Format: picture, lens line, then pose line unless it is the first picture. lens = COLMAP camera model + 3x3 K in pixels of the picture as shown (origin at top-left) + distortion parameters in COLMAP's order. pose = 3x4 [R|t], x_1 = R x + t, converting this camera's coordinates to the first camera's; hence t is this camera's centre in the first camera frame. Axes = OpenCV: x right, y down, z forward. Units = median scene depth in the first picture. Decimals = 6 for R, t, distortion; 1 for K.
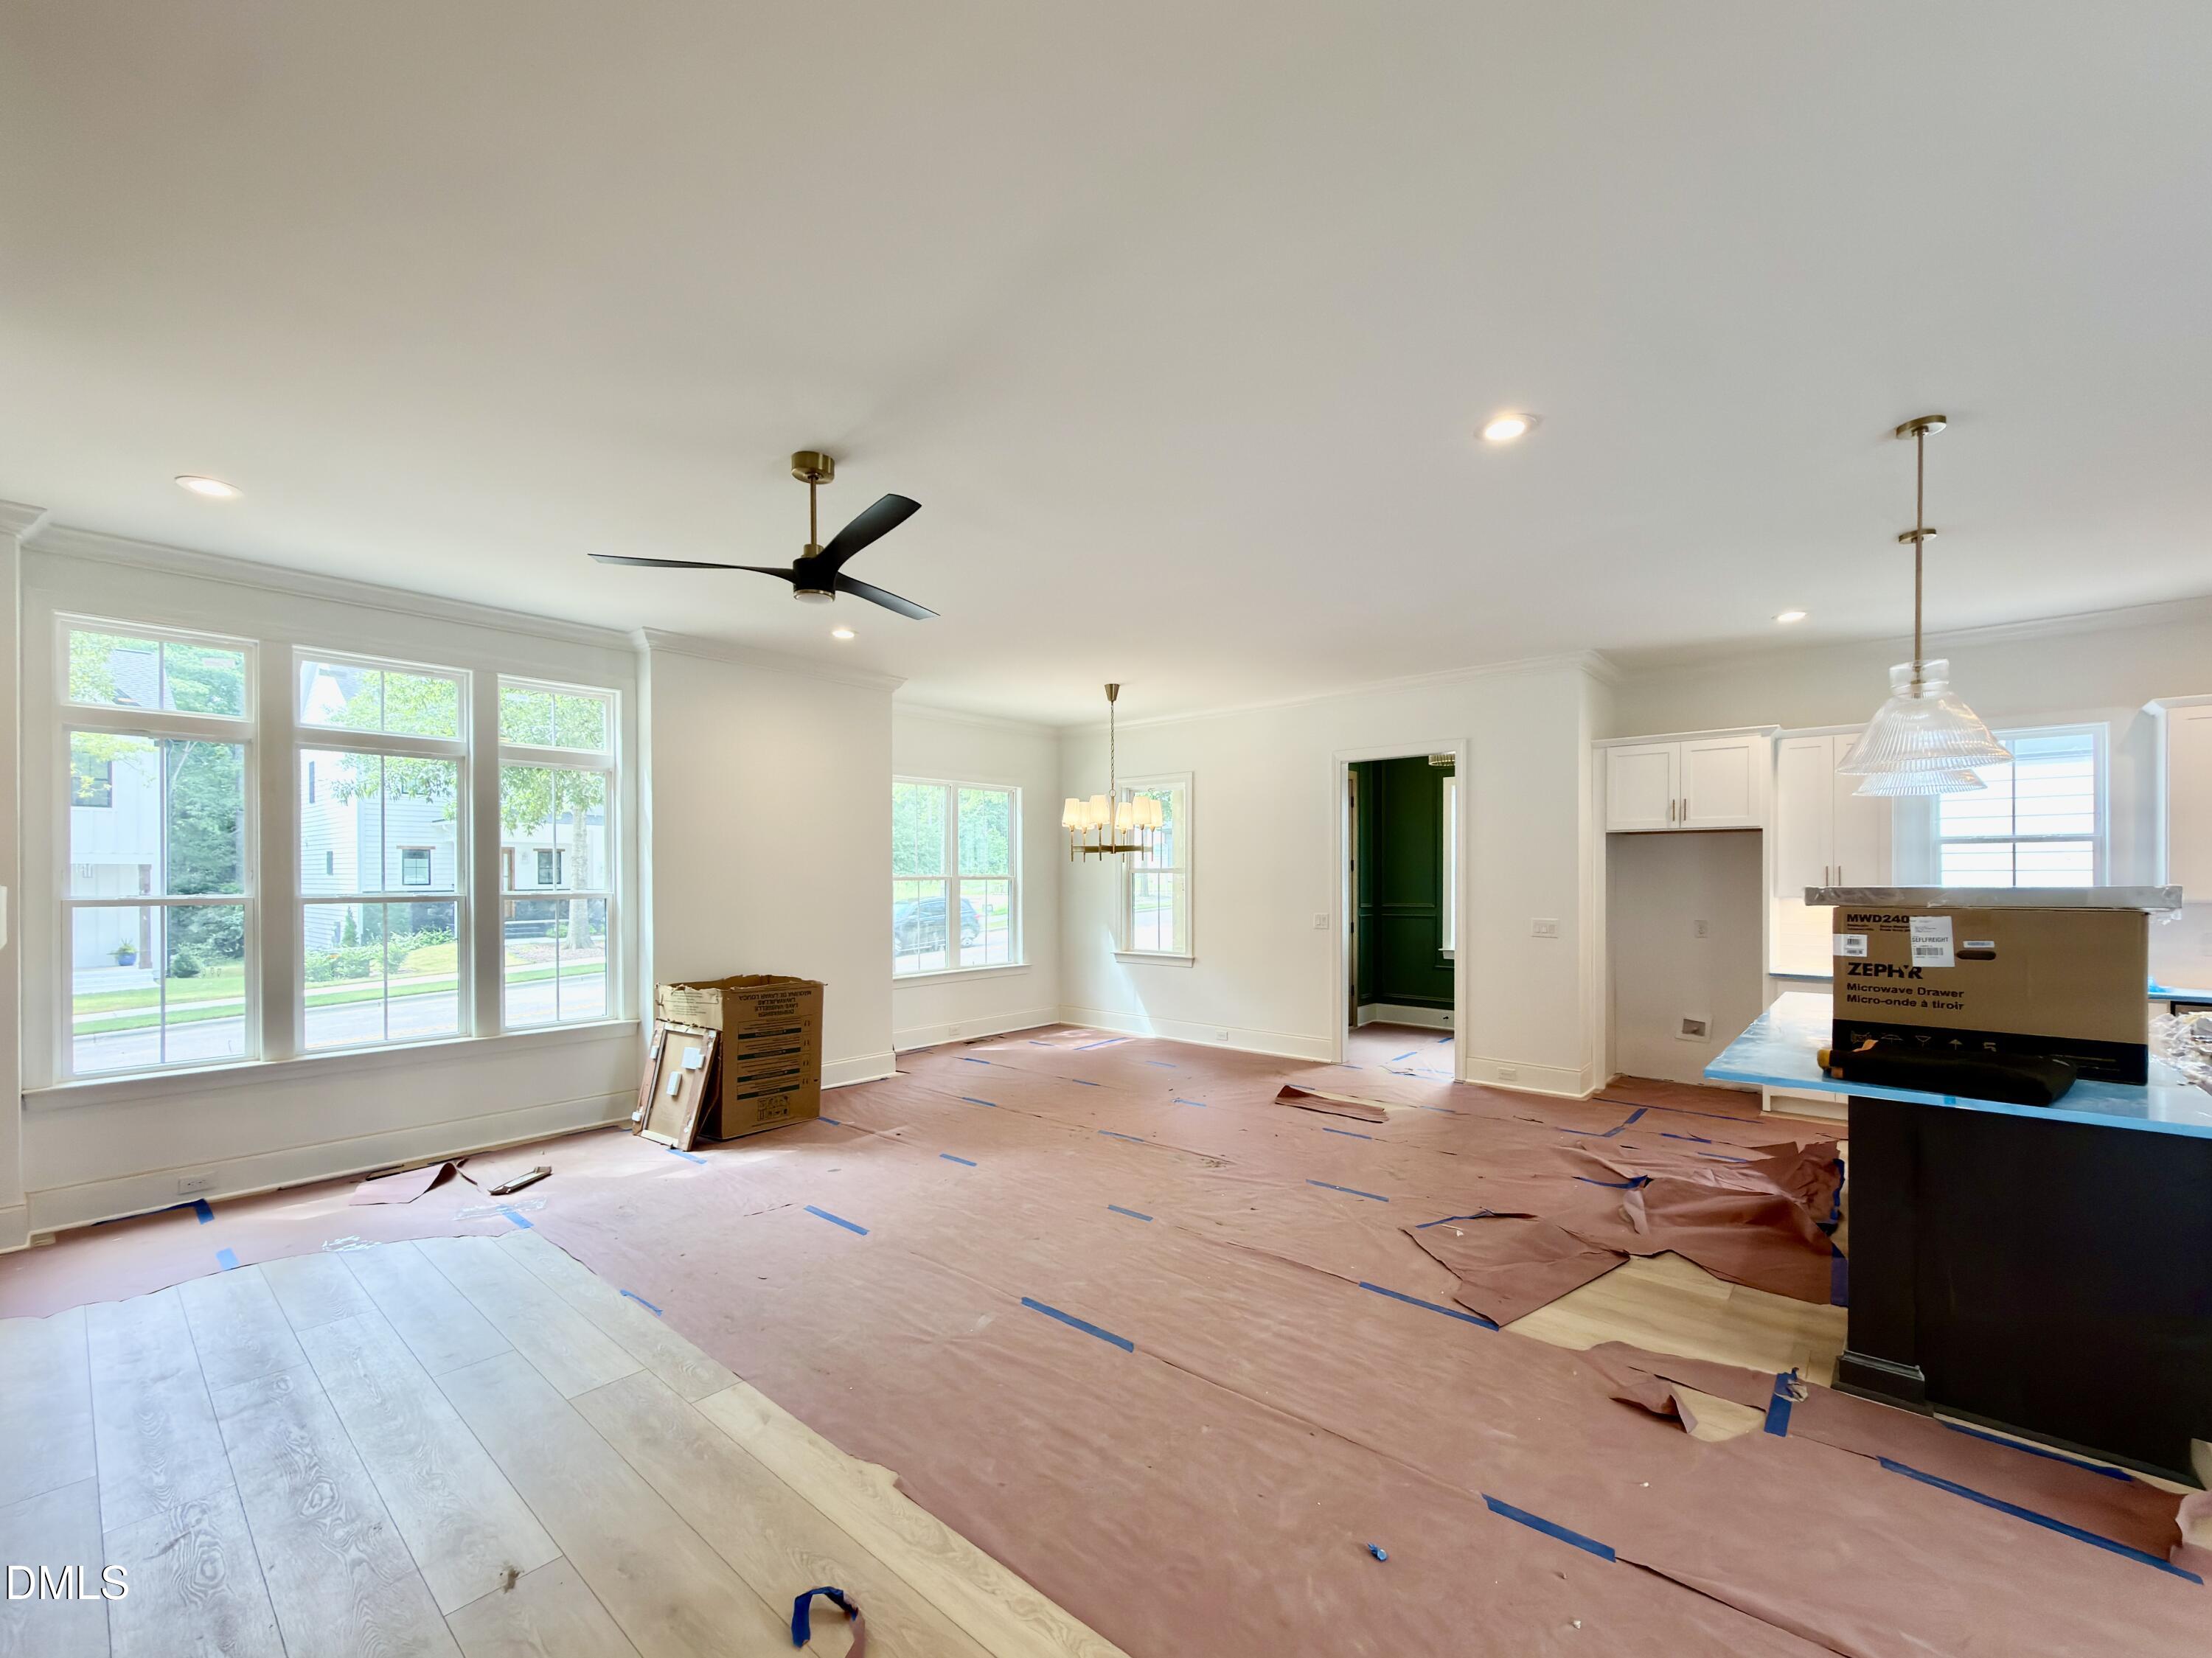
lens RADIAL K [[915.9, 0, 1106.9], [0, 915.9, 877.7], [0, 0, 1]] dist [-0.001253, 0.000039]
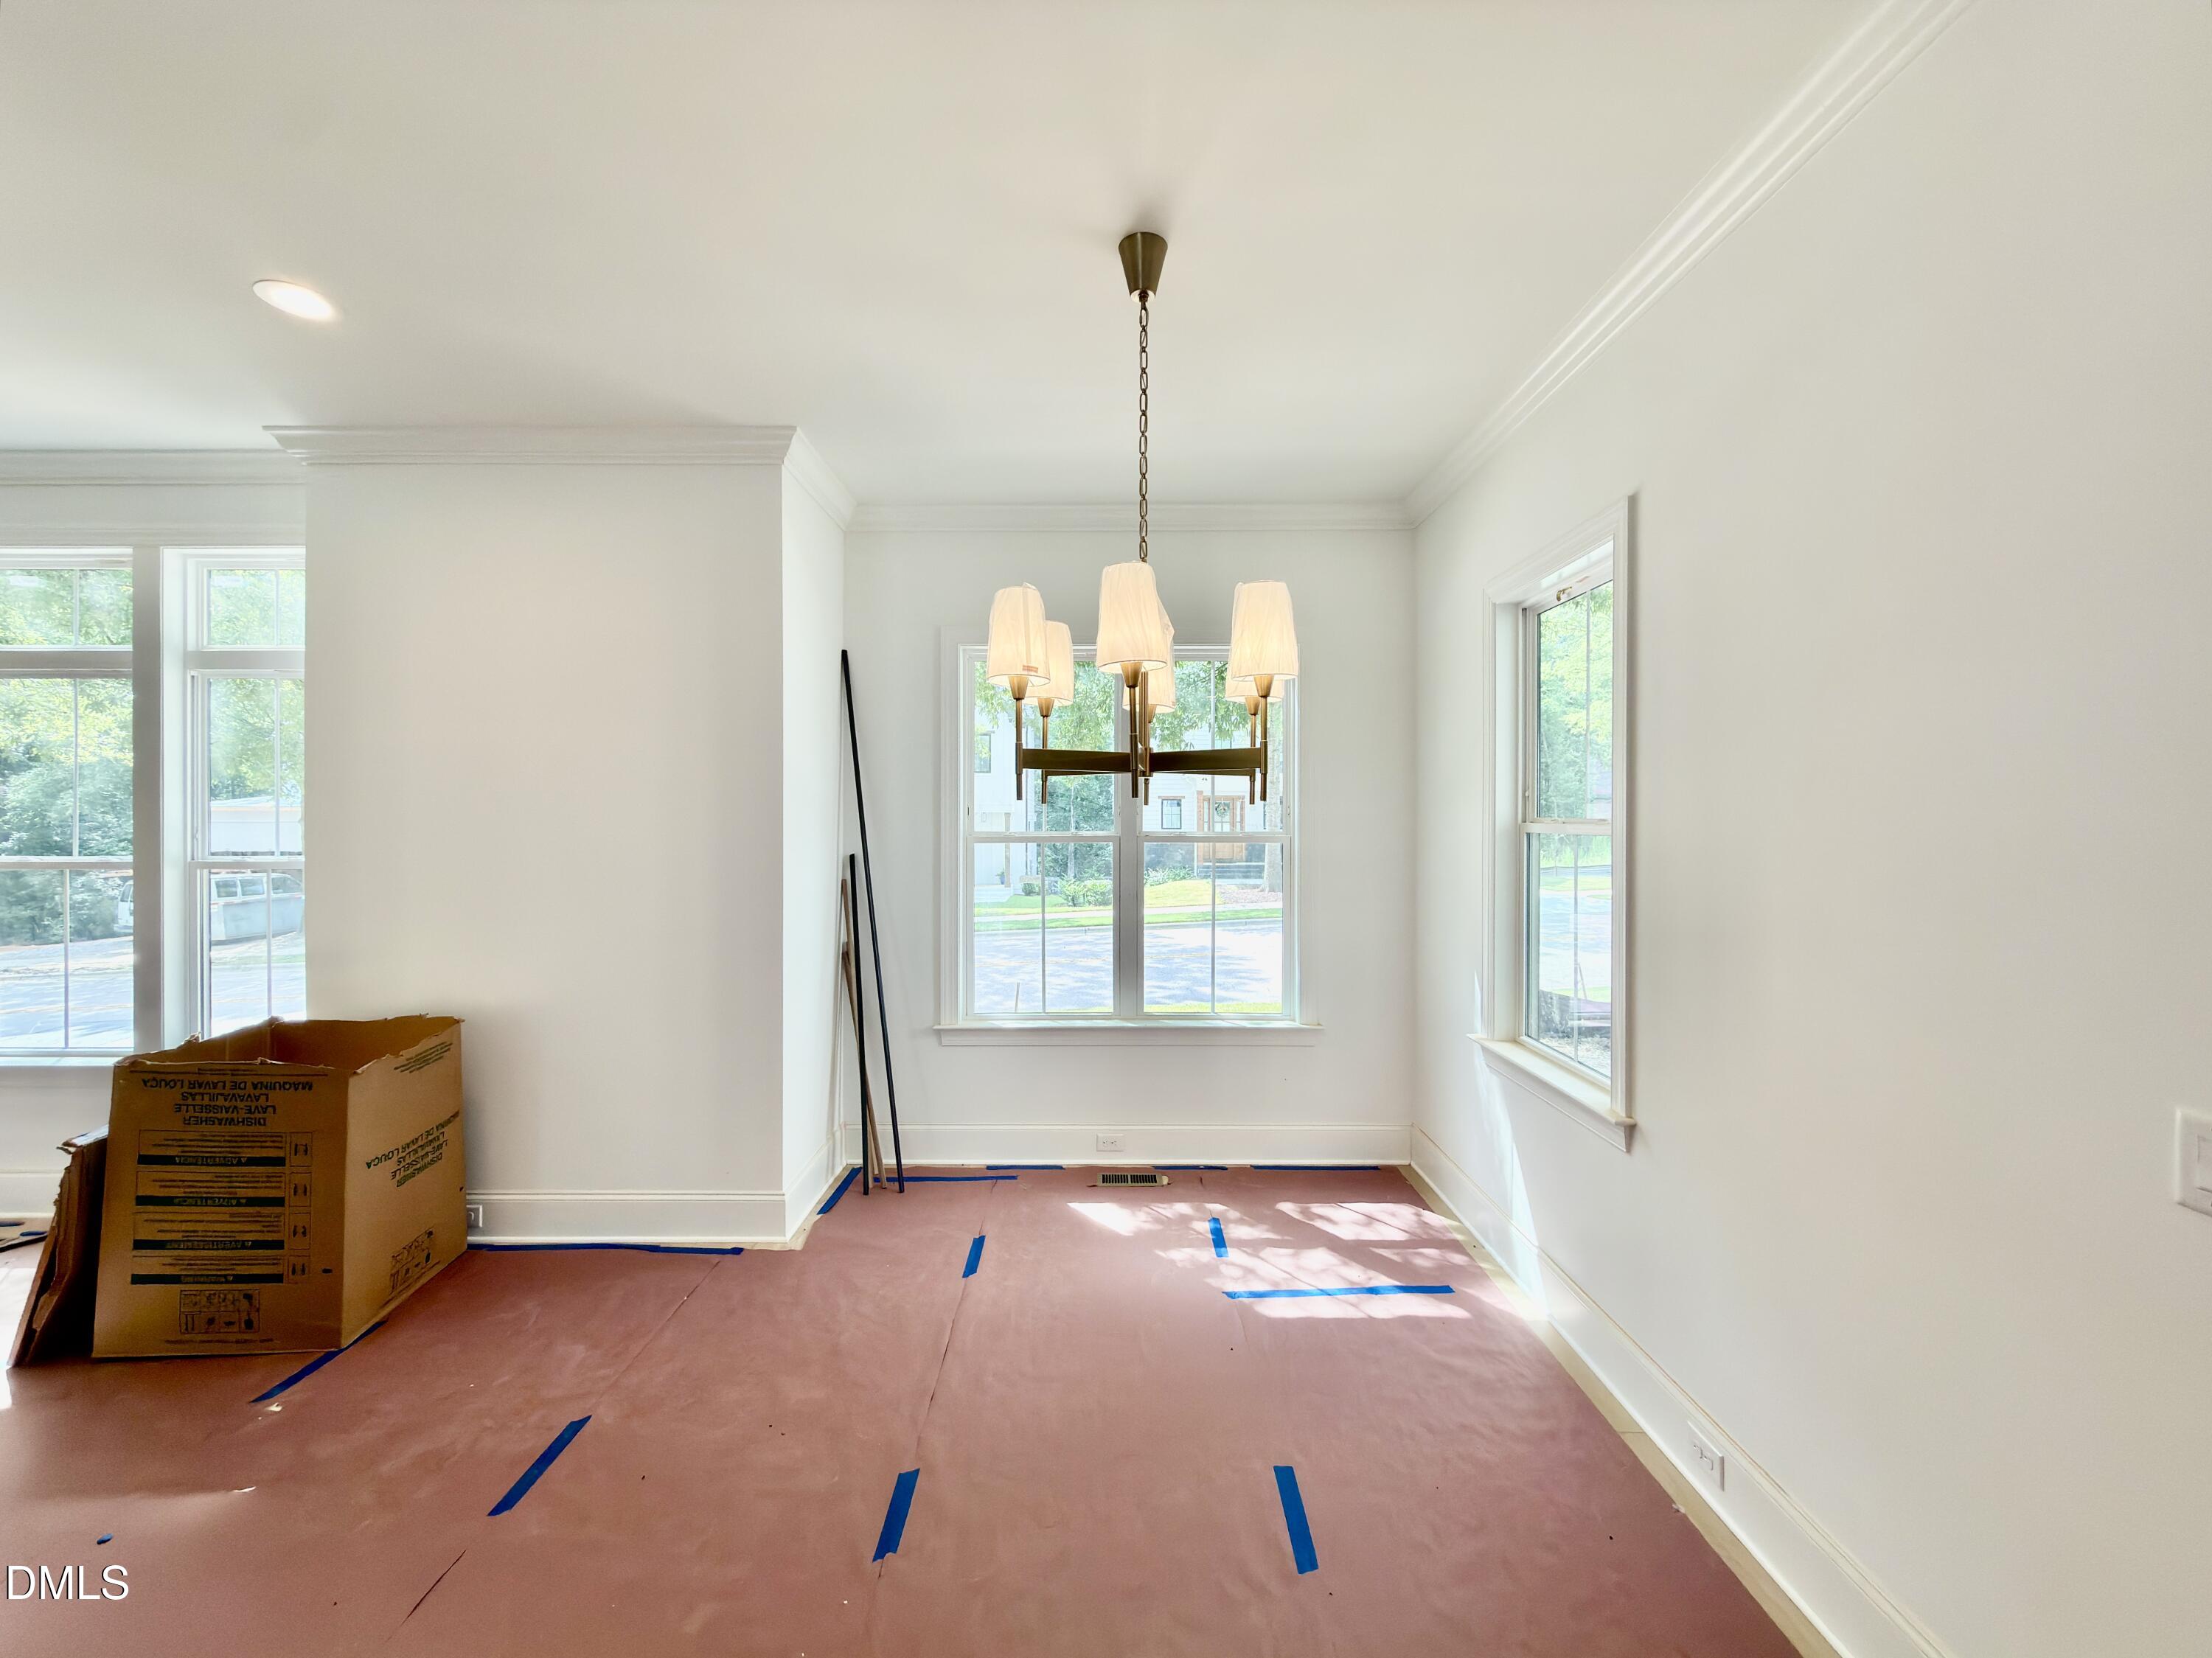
lens RADIAL K [[884.8, 0, 1099.2], [0, 884.8, 822.8], [0, 0, 1]] dist [0.002055, 0.000364]
pose [[0.652645, 0.003388, -0.757656, 0.321530], [-0.004114, 0.999991, 0.000928, -0.015042], [0.757652, 0.002511, 0.652654, 1.102078]]
